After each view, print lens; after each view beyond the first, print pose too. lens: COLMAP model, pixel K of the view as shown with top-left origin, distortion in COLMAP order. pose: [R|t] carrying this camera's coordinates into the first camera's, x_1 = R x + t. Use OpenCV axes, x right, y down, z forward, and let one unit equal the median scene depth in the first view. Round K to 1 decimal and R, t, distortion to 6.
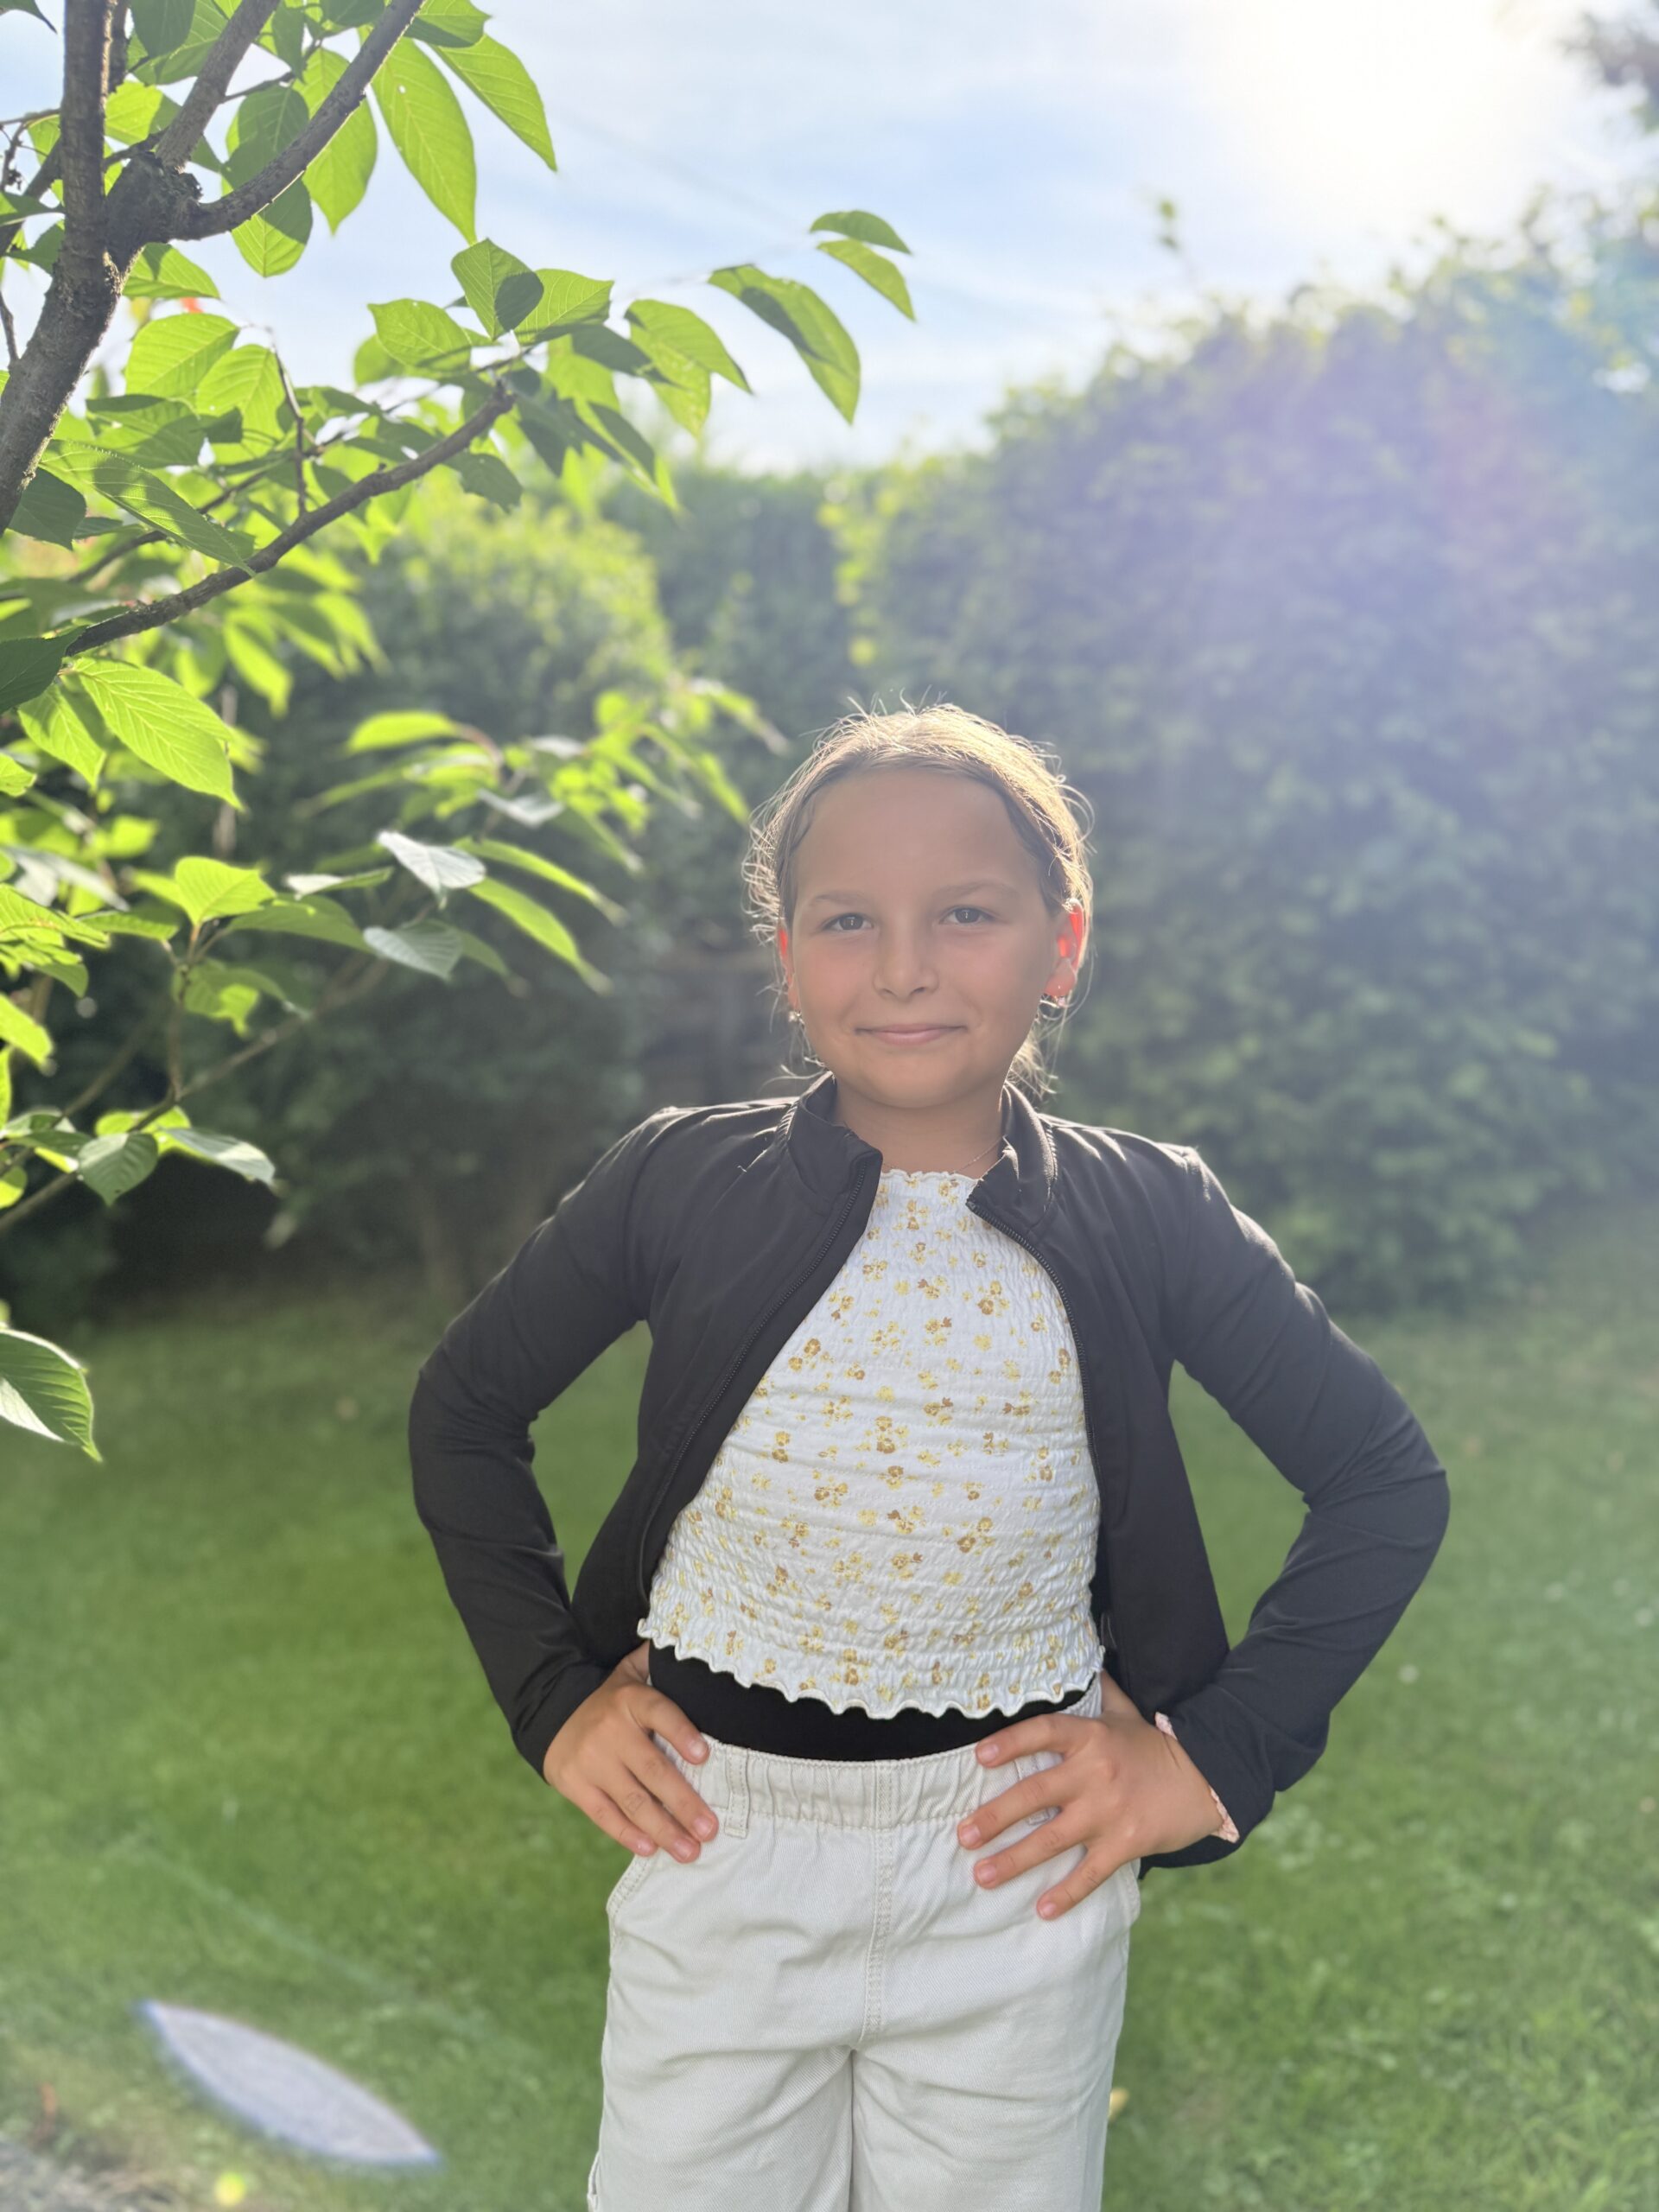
lens RADIAL K [[1589.9, 0, 827.3], [0, 1589.9, 1117.2], [0, 0, 1]] dist [-0.017444, 0.000626]
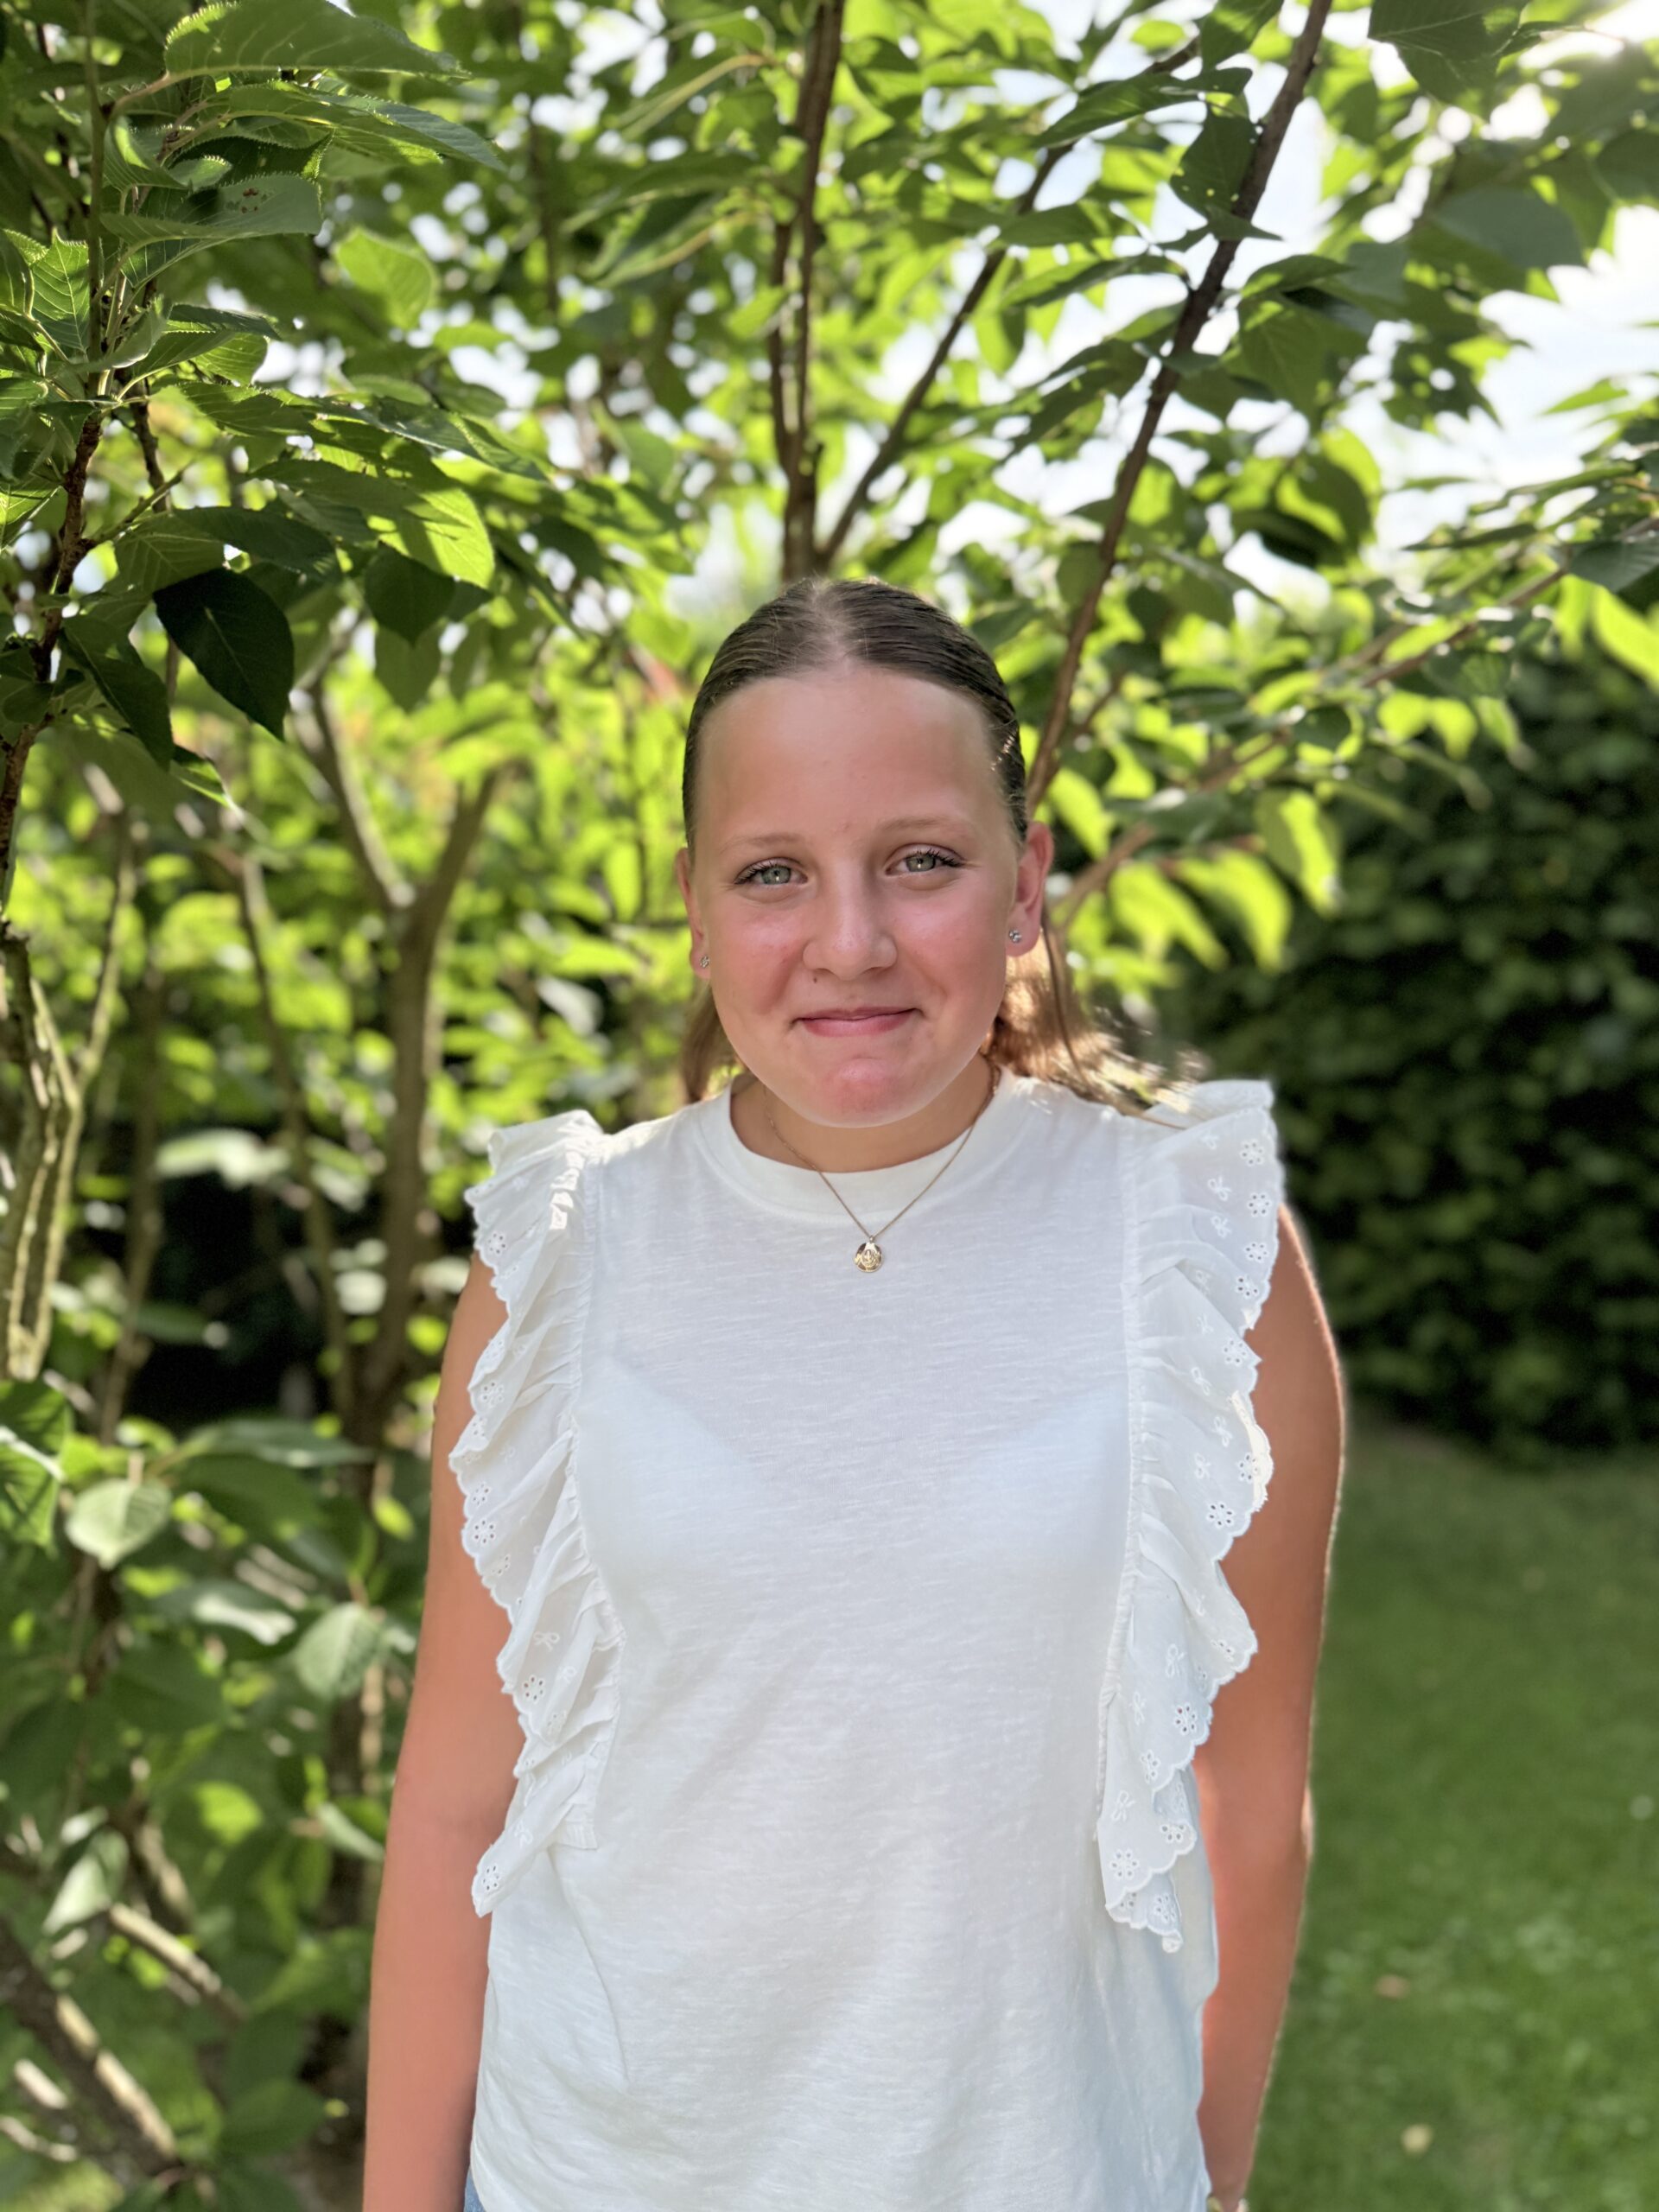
lens RADIAL K [[1589.9, 0, 830.0], [0, 1589.9, 1114.9], [0, 0, 1]] dist [-0.017444, 0.000626]
pose [[0.994023, 0.013517, -0.108333, -0.068575], [-0.017585, 0.999172, -0.036689, -0.065669], [0.107747, 0.038375, 0.993437, -0.149859]]
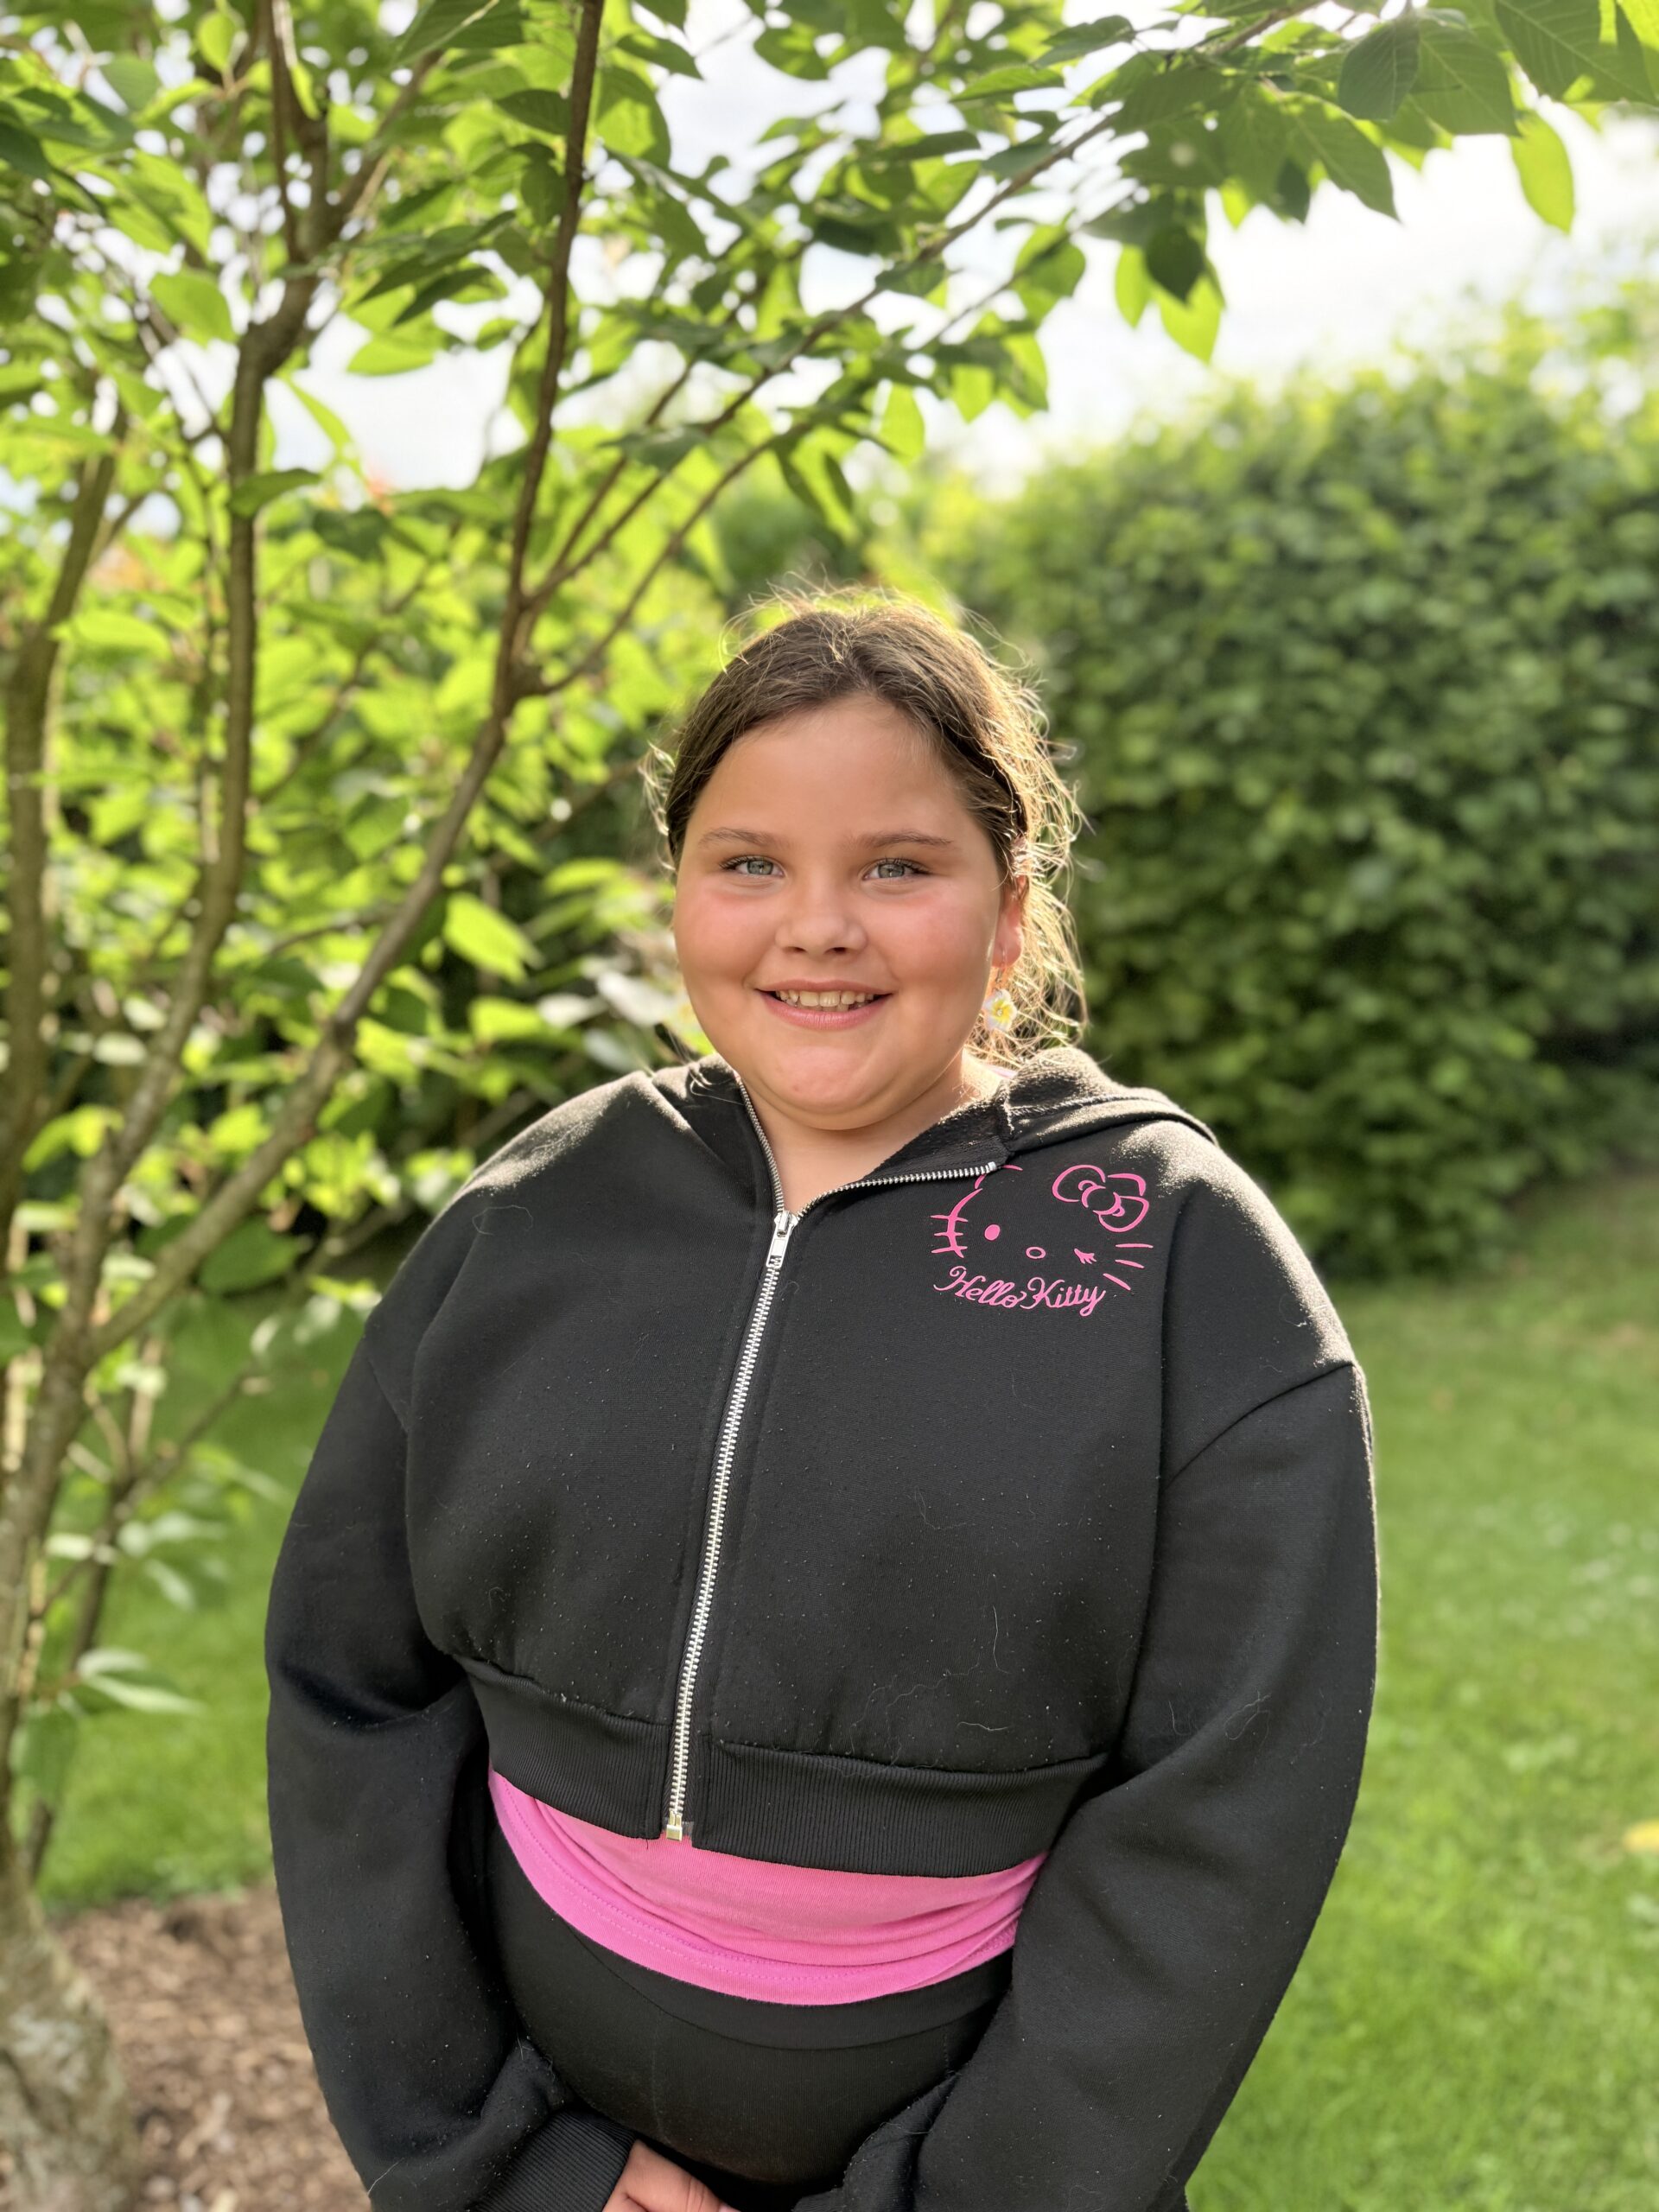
lens RADIAL K [[1589.9, 0, 834.8], [0, 1589.9, 1117.6], [0, 0, 1]] dist [-0.017444, 0.000626]
pose [[0.999729, -0.000189, -0.023300, -0.005899], [0.000704, 0.999756, 0.022097, -0.021333], [0.023290, -0.022107, 0.999484, -0.147574]]
